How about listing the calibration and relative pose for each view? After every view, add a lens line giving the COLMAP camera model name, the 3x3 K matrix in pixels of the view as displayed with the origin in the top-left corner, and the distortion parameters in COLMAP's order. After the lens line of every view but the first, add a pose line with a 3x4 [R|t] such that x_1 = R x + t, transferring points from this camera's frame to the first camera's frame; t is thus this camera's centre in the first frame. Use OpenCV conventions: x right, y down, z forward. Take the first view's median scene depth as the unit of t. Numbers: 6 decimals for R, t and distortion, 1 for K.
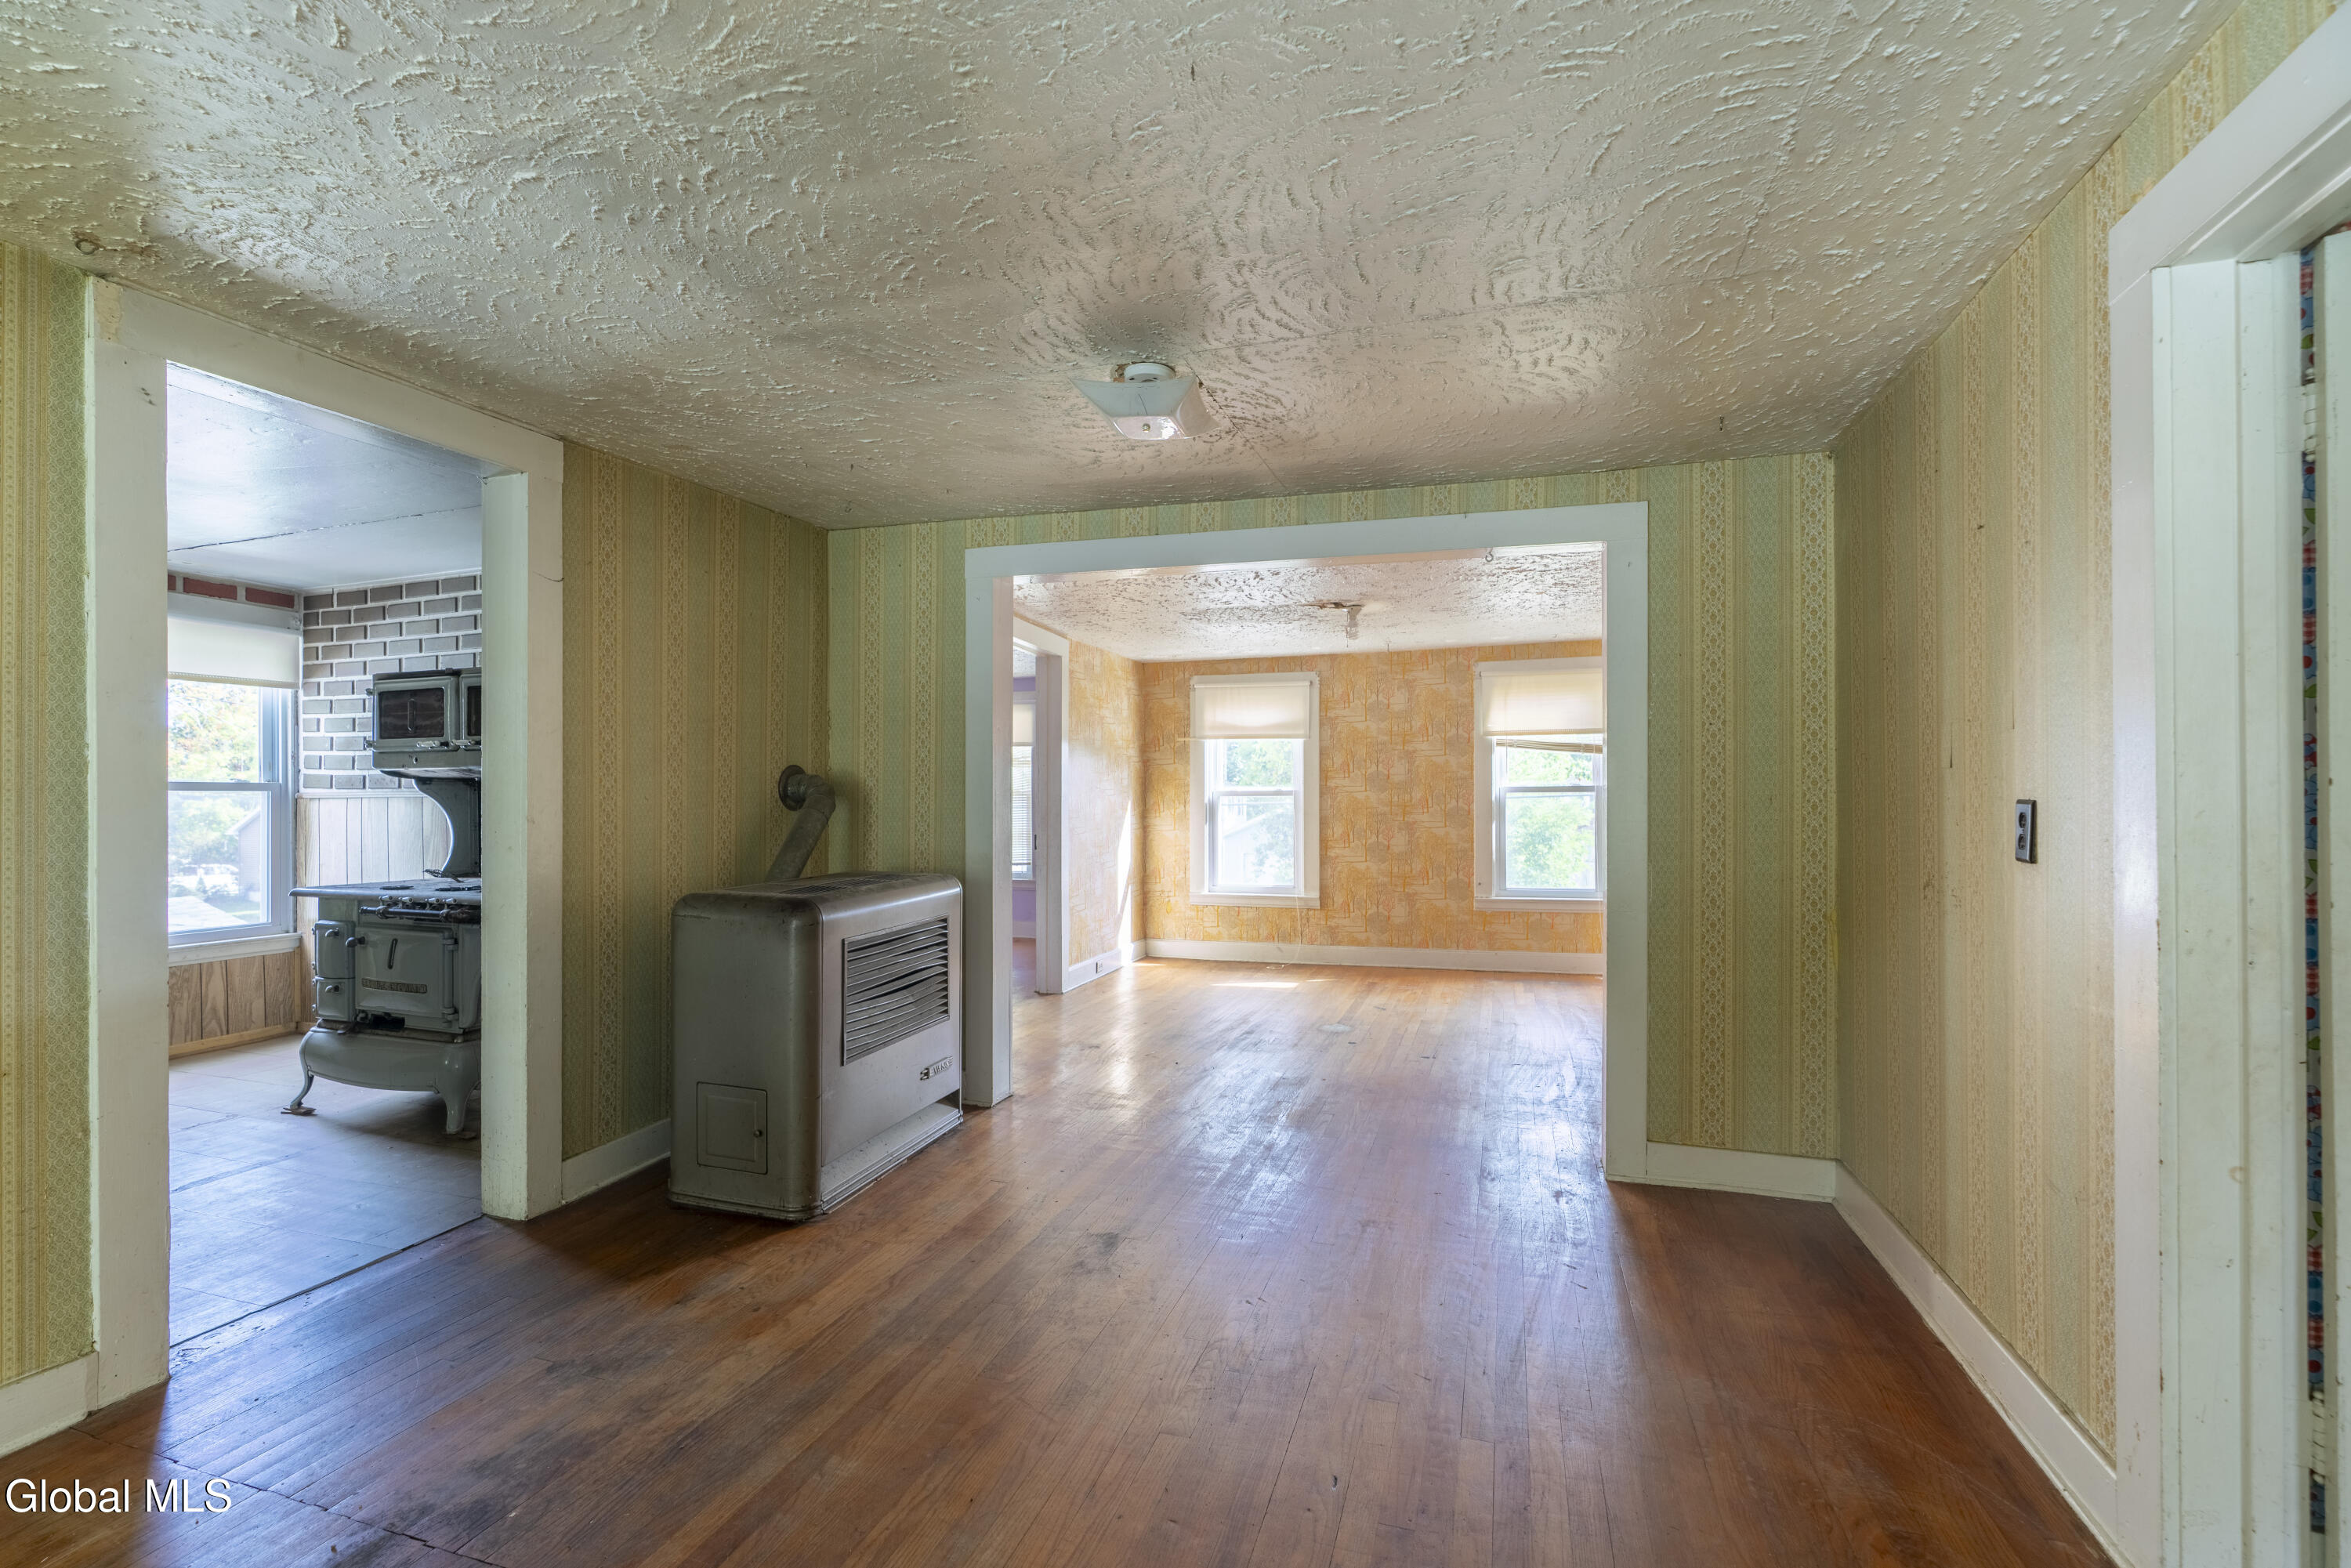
lens RADIAL K [[1057.2, 0, 1156.0], [0, 1057.2, 797.3], [0, 0, 1]] dist [-0.003379, 0.000445]
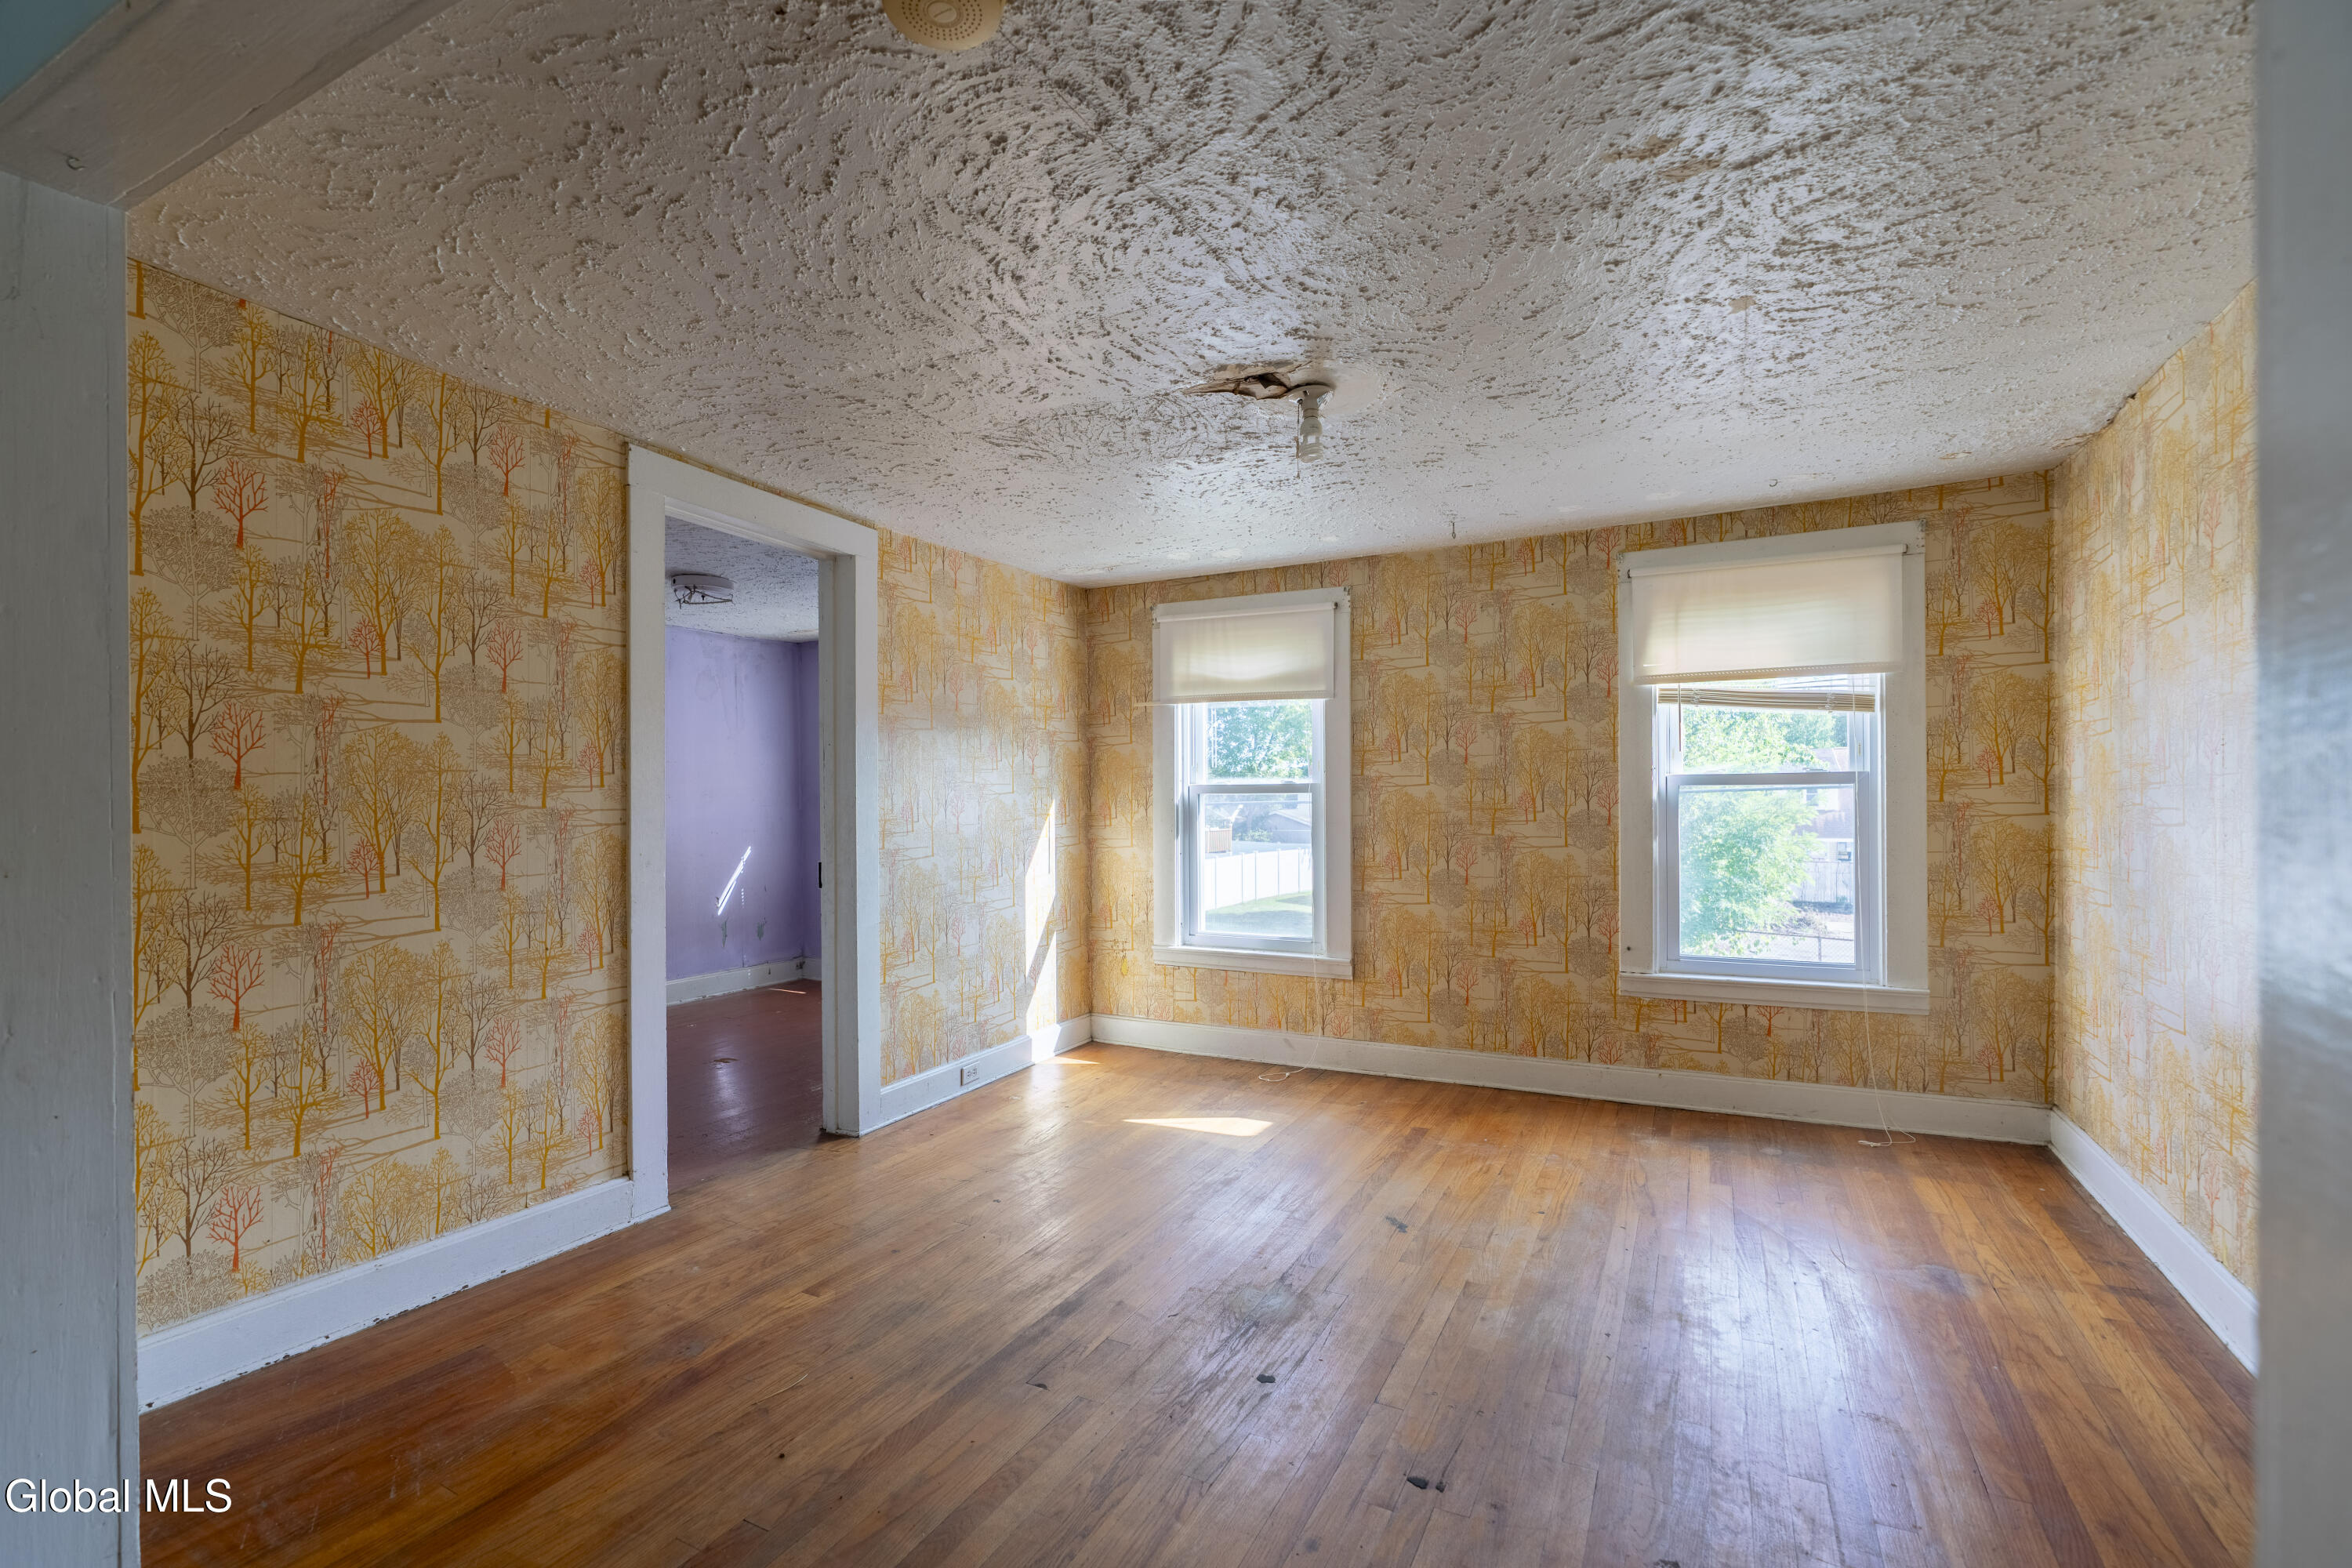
lens RADIAL K [[1057.7, 0, 1156.5], [0, 1057.7, 797.3], [0, 0, 1]] dist [-0.003379, 0.000445]
pose [[0.987241, -0.003907, -0.159185, 0.147221], [0.005113, 0.999961, 0.007163, -0.003707], [0.159151, -0.007885, 0.987223, 0.404023]]
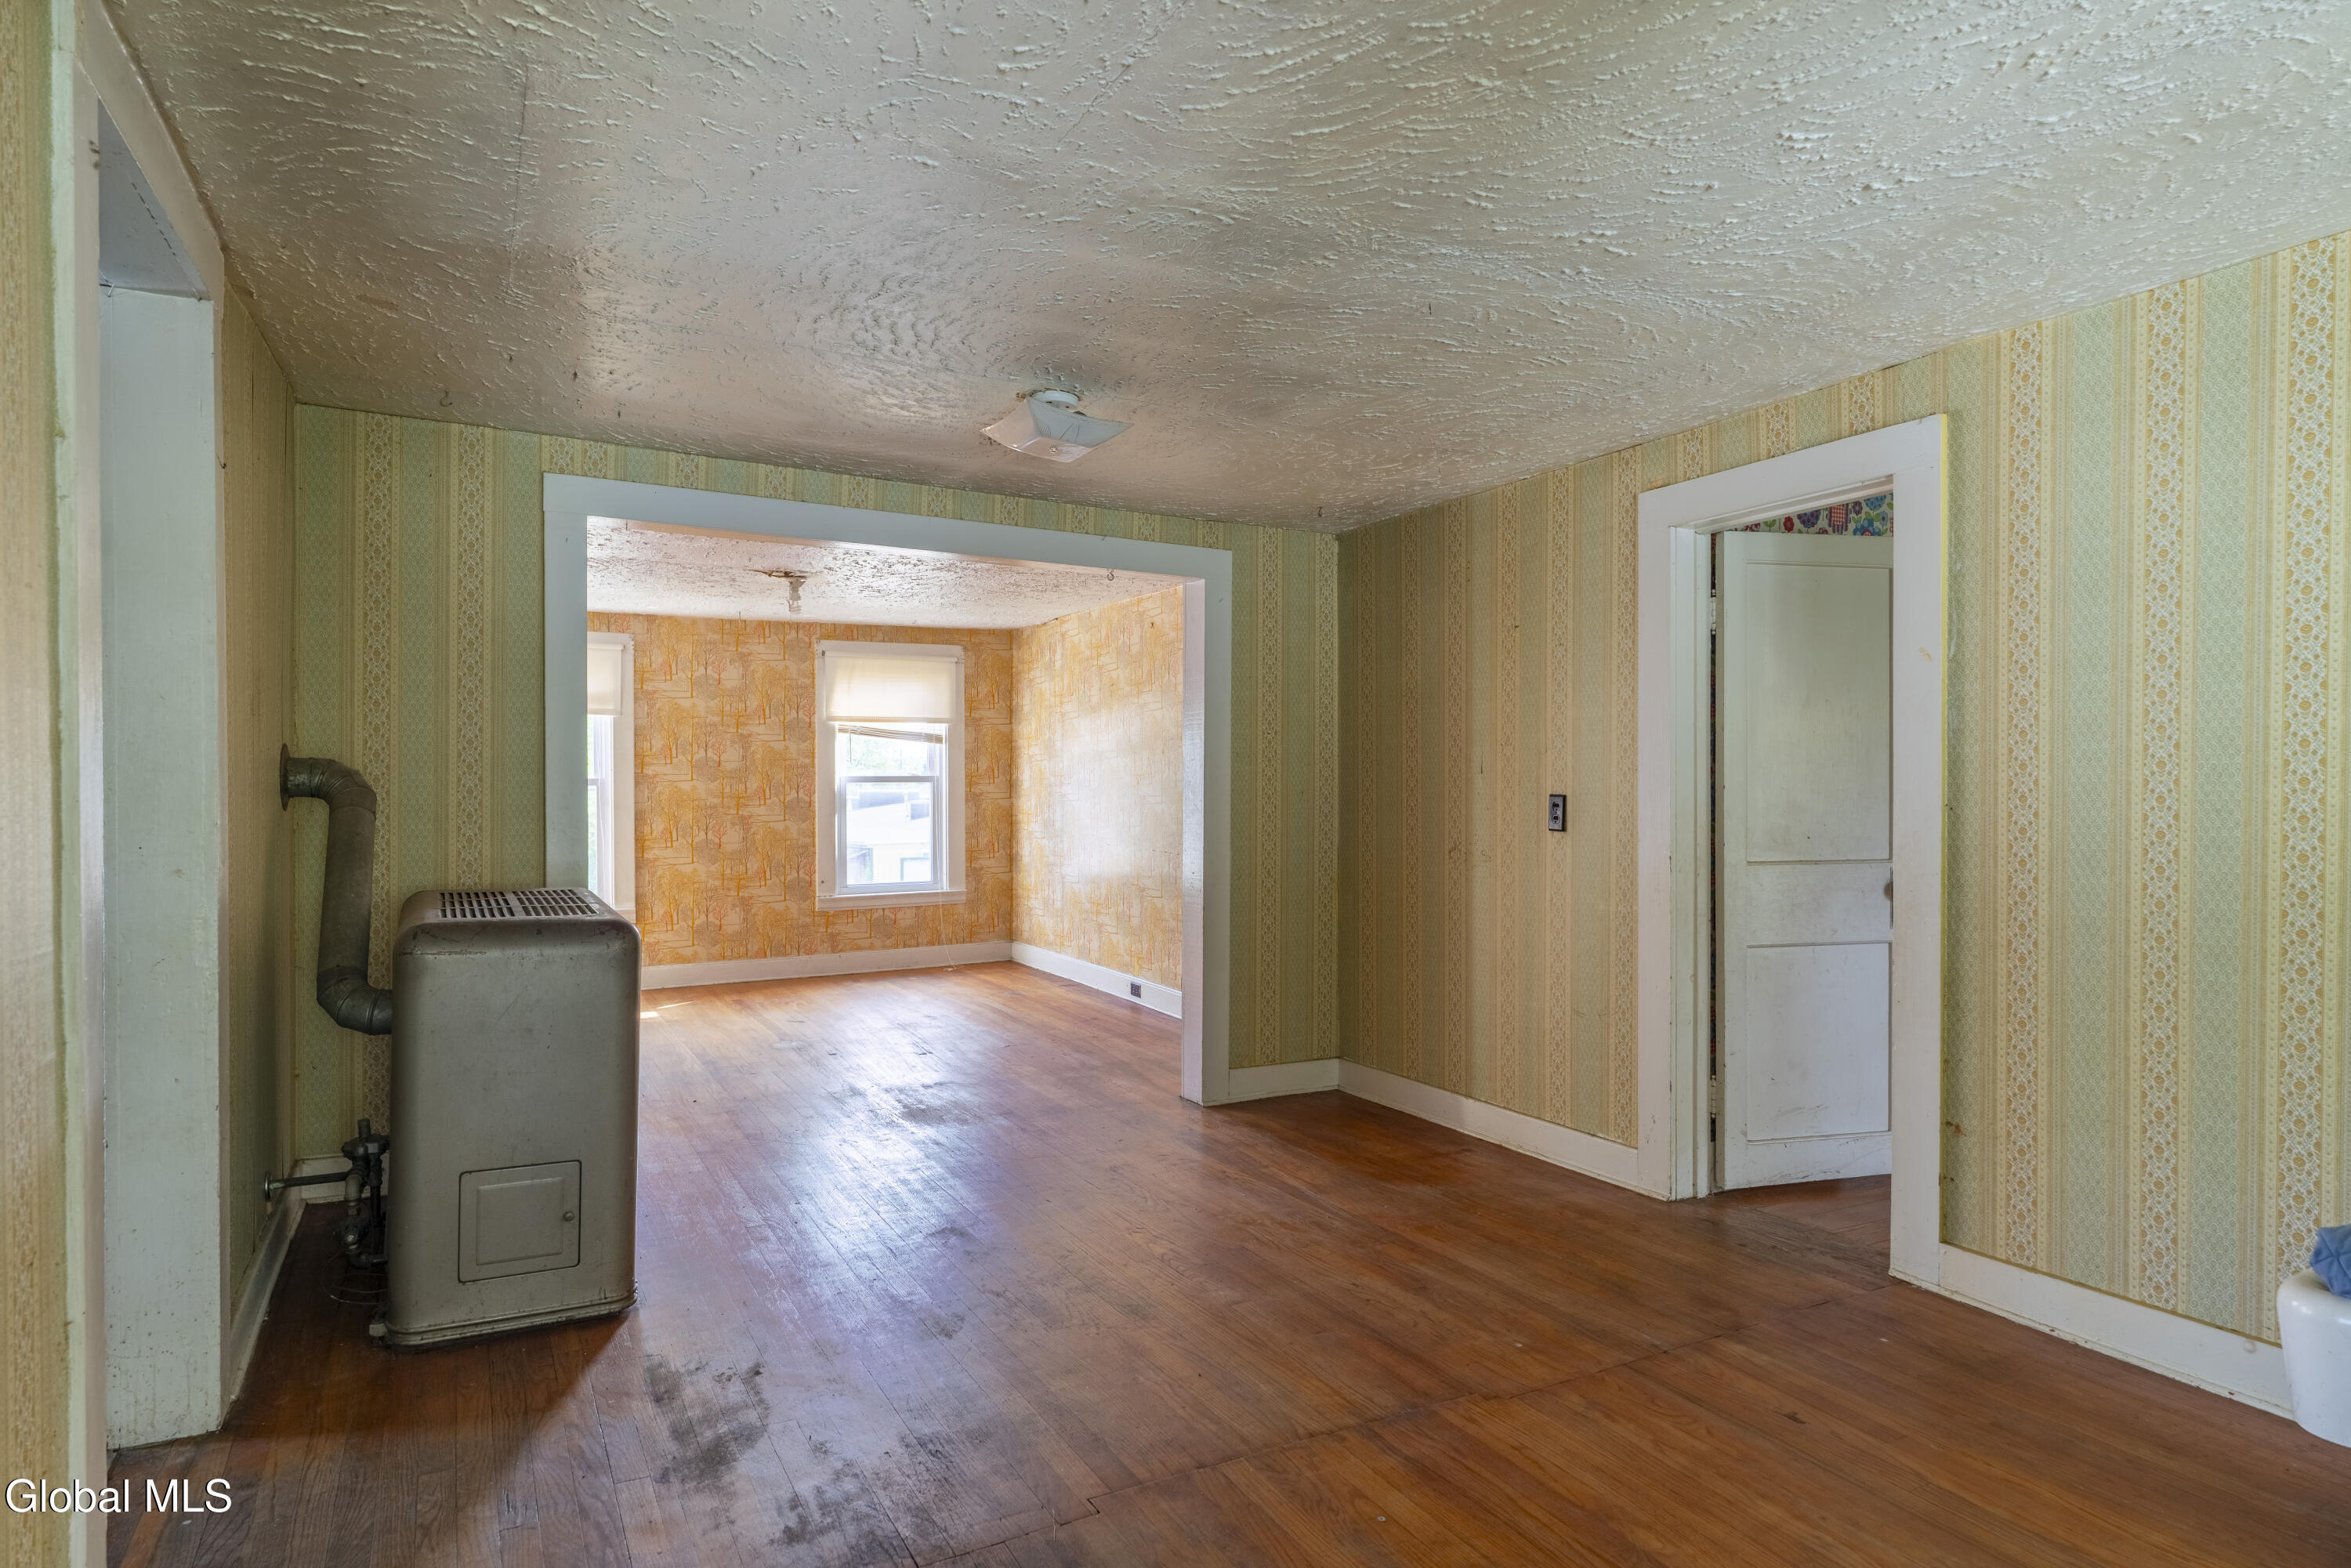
lens RADIAL K [[1309.8, 0, 1171.2], [0, 1309.8, 800.3], [0, 0, 1]] dist [0.001012, 0.000841]
pose [[0.686800, -0.006940, 0.726814, -0.310892], [-0.002367, 0.999928, 0.011784, -0.003175], [-0.726843, -0.009814, 0.686734, -0.001655]]
